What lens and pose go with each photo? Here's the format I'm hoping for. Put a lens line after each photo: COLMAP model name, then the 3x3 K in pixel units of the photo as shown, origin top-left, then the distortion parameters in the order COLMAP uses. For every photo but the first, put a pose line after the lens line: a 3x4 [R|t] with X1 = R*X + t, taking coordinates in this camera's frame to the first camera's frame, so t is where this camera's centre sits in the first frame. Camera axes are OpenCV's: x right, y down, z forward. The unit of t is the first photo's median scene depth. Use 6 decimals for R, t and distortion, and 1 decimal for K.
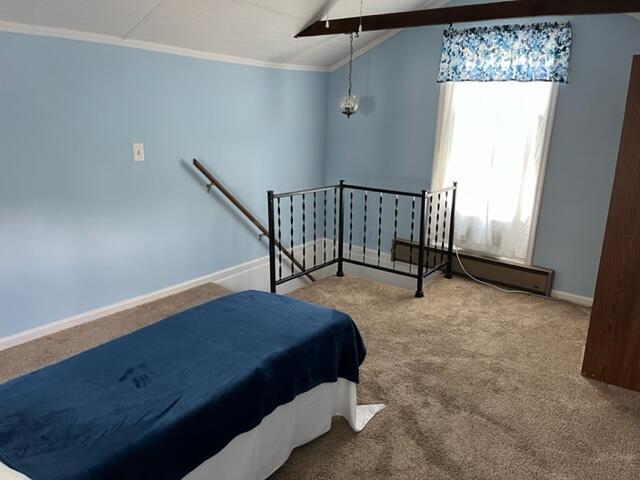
lens RADIAL K [[482.4, 0, 320.1], [0, 482.4, 241.5], [0, 0, 1]] dist [0.064037, -0.132504]
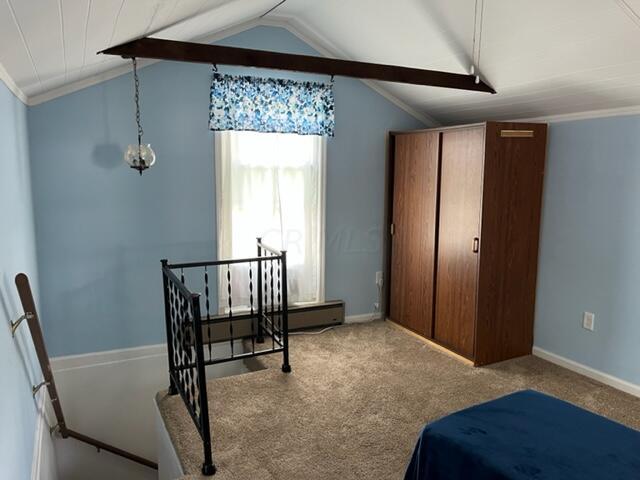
lens RADIAL K [[493.2, 0, 320.2], [0, 493.2, 231.8], [0, 0, 1]] dist [-0.000998, -0.000936]
pose [[0.442850, -0.150394, 0.883892, -0.520772], [0.227253, 0.972467, 0.051606, -0.163497], [-0.867317, 0.178014, 0.464835, 0.487468]]
